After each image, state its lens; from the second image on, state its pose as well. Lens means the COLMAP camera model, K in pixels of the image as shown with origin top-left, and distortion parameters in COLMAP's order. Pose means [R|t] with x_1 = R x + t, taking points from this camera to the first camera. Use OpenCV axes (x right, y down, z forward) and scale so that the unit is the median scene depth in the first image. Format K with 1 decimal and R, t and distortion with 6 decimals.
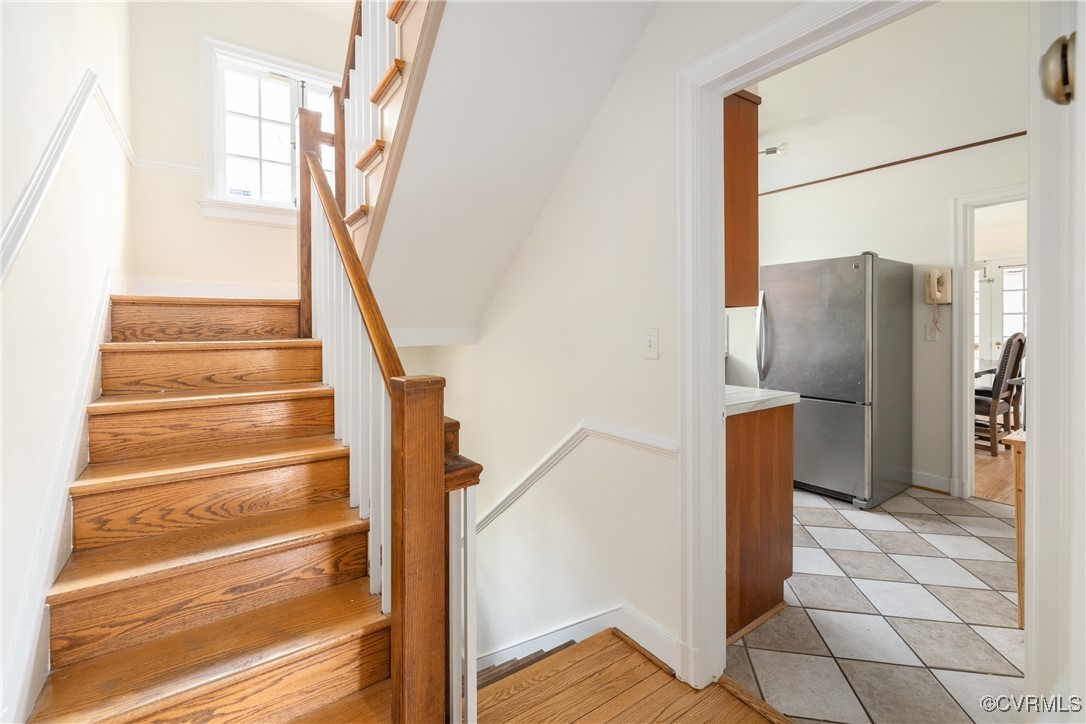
lens RADIAL K [[454.6, 0, 526.2], [0, 454.6, 331.6], [0, 0, 1]] dist [0.004165, 0.000665]
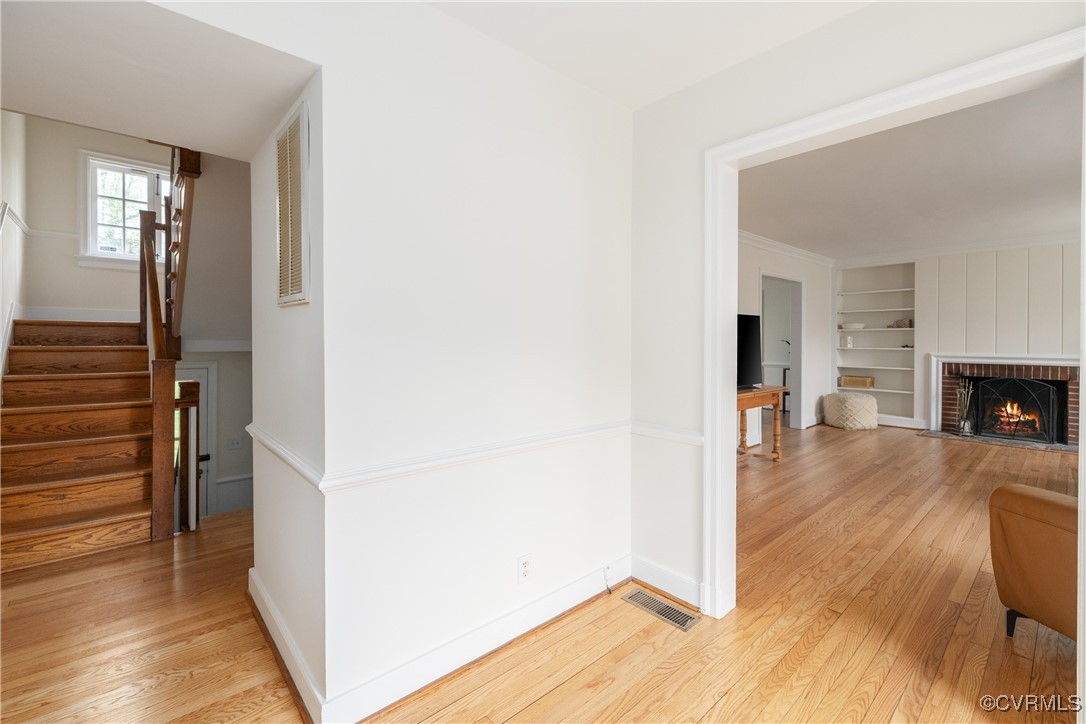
lens RADIAL K [[454.6, 0, 541.1], [0, 454.6, 345.1], [0, 0, 1]] dist [0.004165, 0.000665]
pose [[0.989831, 0.012249, 0.141719, 0.932610], [-0.012444, 0.999922, 0.000489, -0.006748], [-0.141702, -0.002247, 0.989907, -1.126427]]
